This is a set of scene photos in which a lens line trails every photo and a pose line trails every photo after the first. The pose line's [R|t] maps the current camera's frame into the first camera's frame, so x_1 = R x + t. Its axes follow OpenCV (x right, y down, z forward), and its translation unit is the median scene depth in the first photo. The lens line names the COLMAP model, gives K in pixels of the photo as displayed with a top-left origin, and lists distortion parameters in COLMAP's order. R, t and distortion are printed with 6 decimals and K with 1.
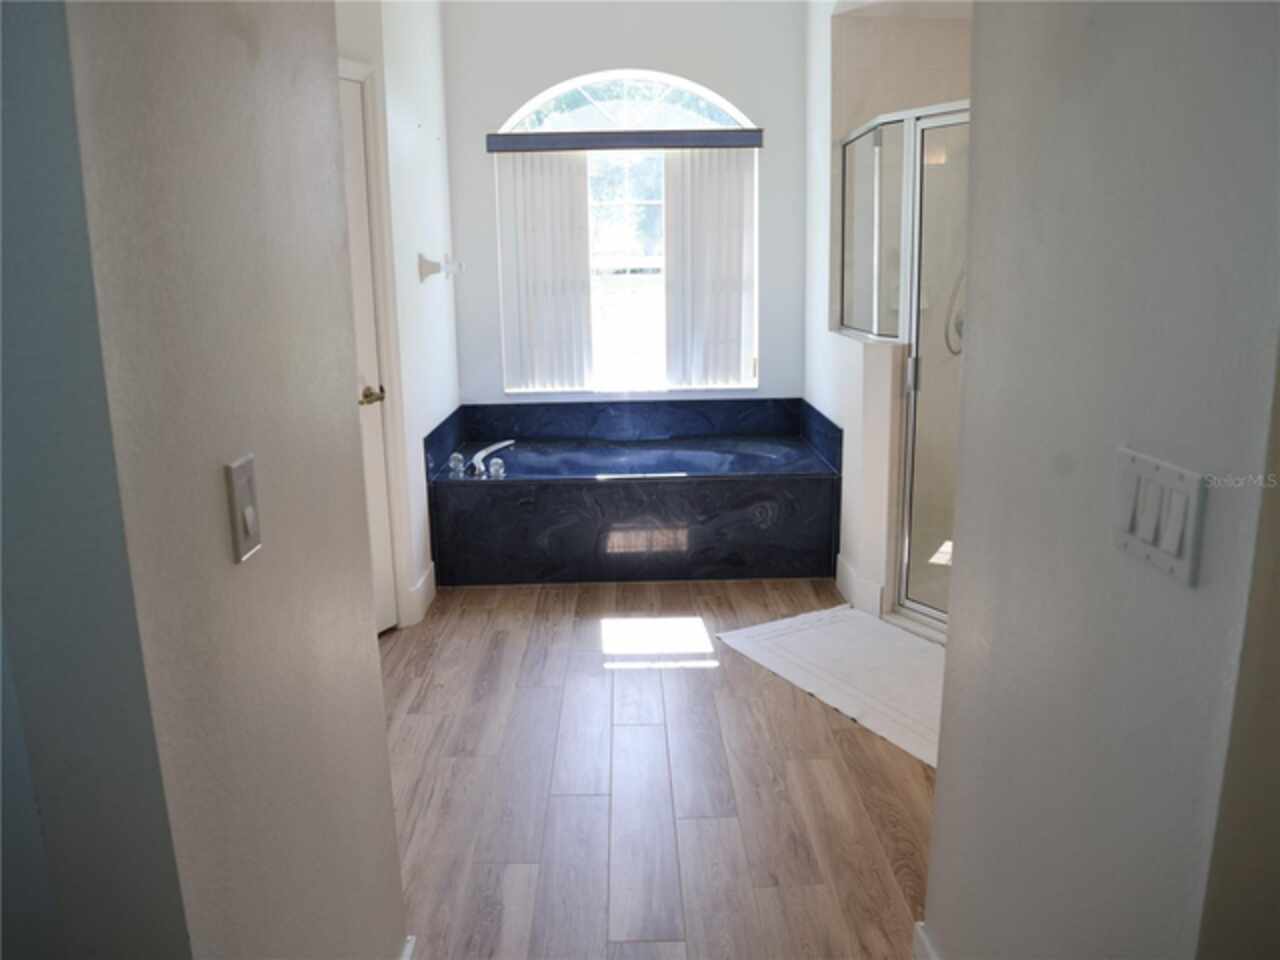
lens RADIAL K [[966.1, 0, 646.1], [0, 966.1, 481.5], [0, 0, 1]] dist [-0.120260, 0.065208]
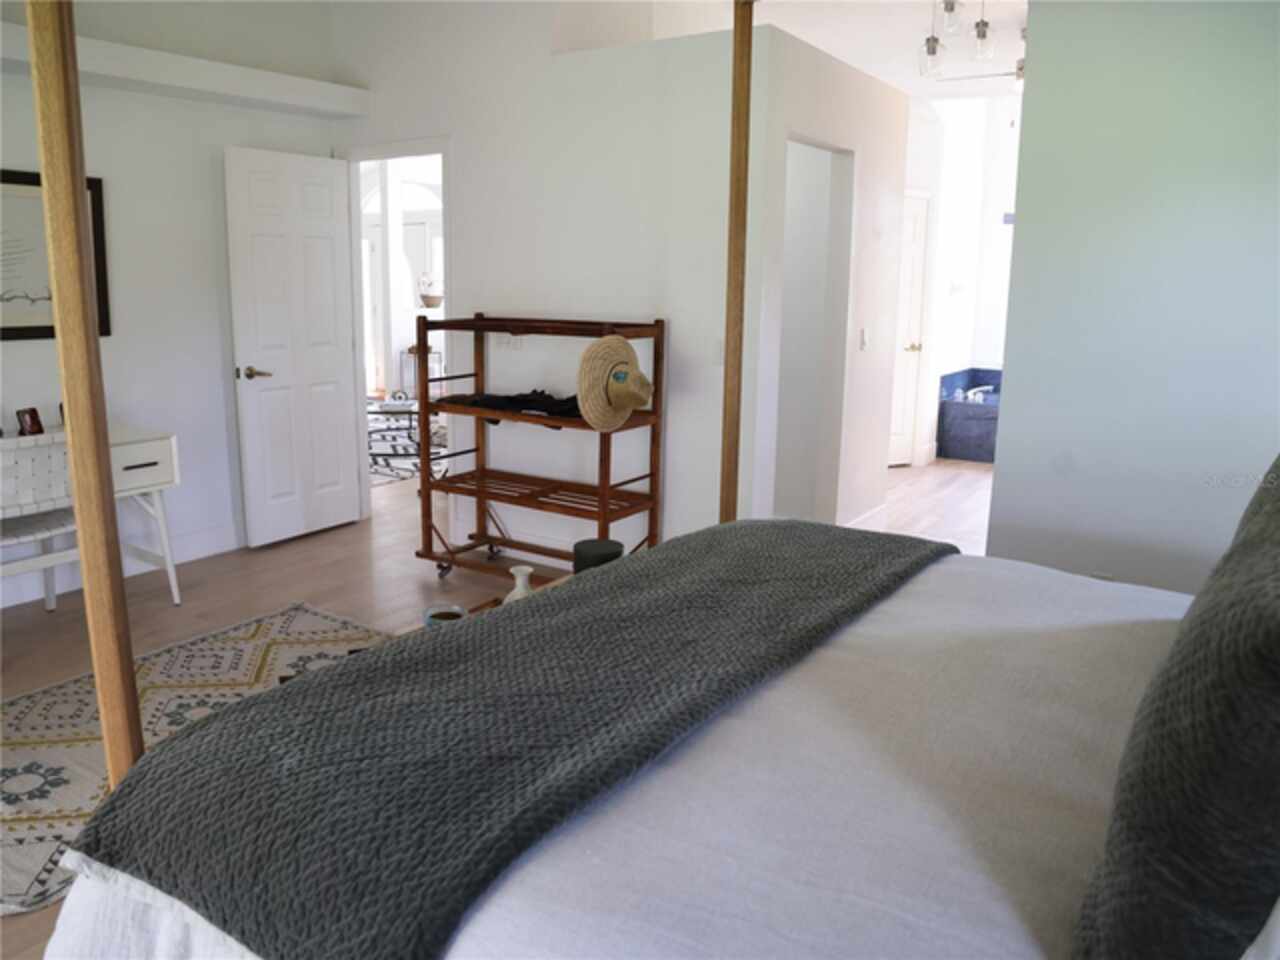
lens RADIAL K [[981.3, 0, 640.0], [0, 981.3, 480.0], [0, 0, 1]] dist [-0.122246, 0.066636]
pose [[0.823226, 0.139367, -0.550342, 0.417499], [-0.148779, 0.988480, 0.027771, 0.221672], [0.547872, 0.059018, 0.834478, -1.062810]]
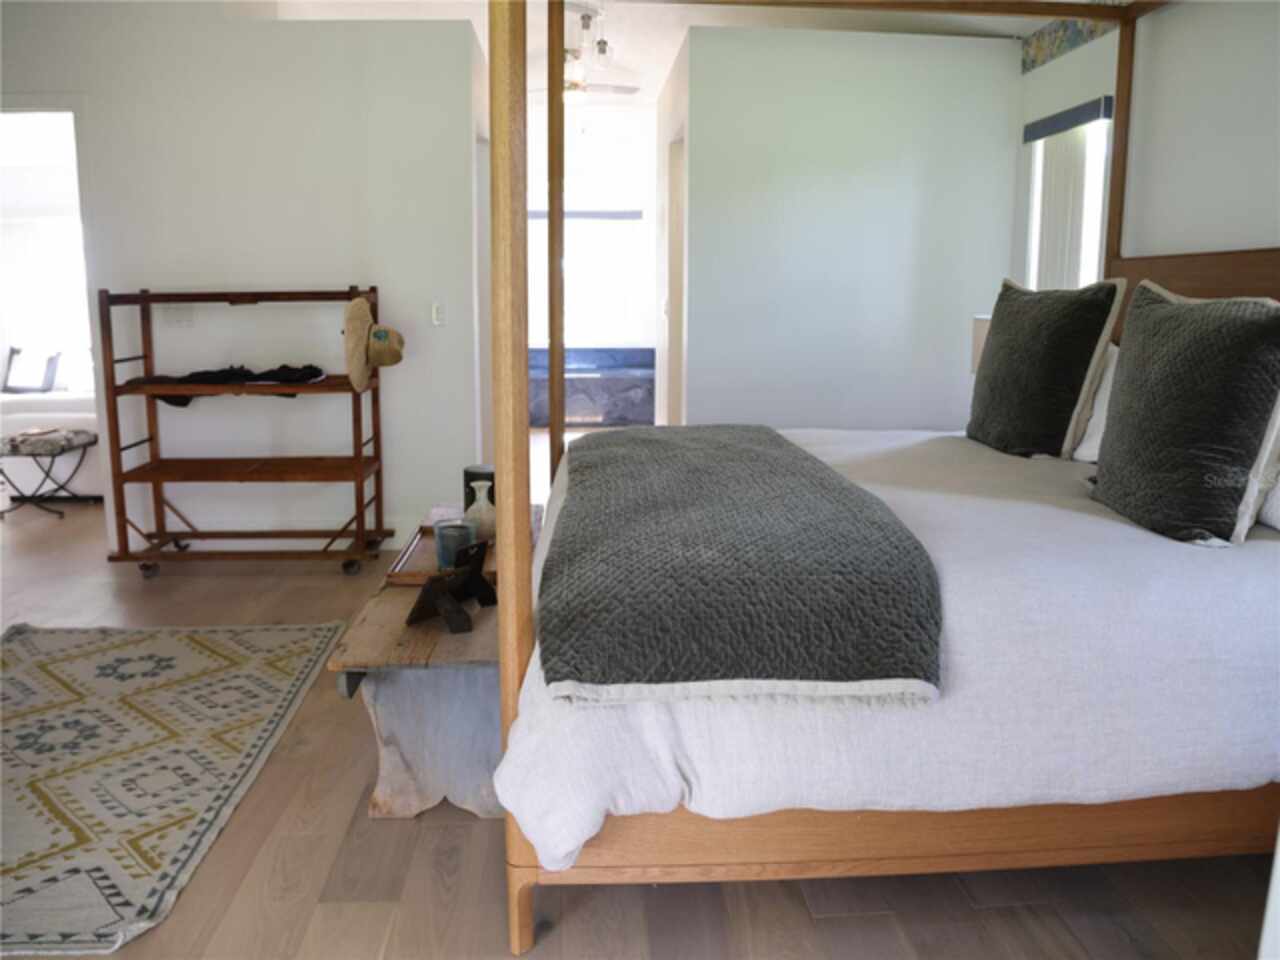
lens RADIAL K [[966.1, 0, 646.1], [0, 966.1, 481.5], [0, 0, 1]] dist [-0.120260, 0.065208]
pose [[0.998316, 0.007984, 0.057453, 0.041428], [-0.005760, 0.999231, -0.038774, 0.347245], [-0.057718, 0.038378, 0.997595, -1.280932]]
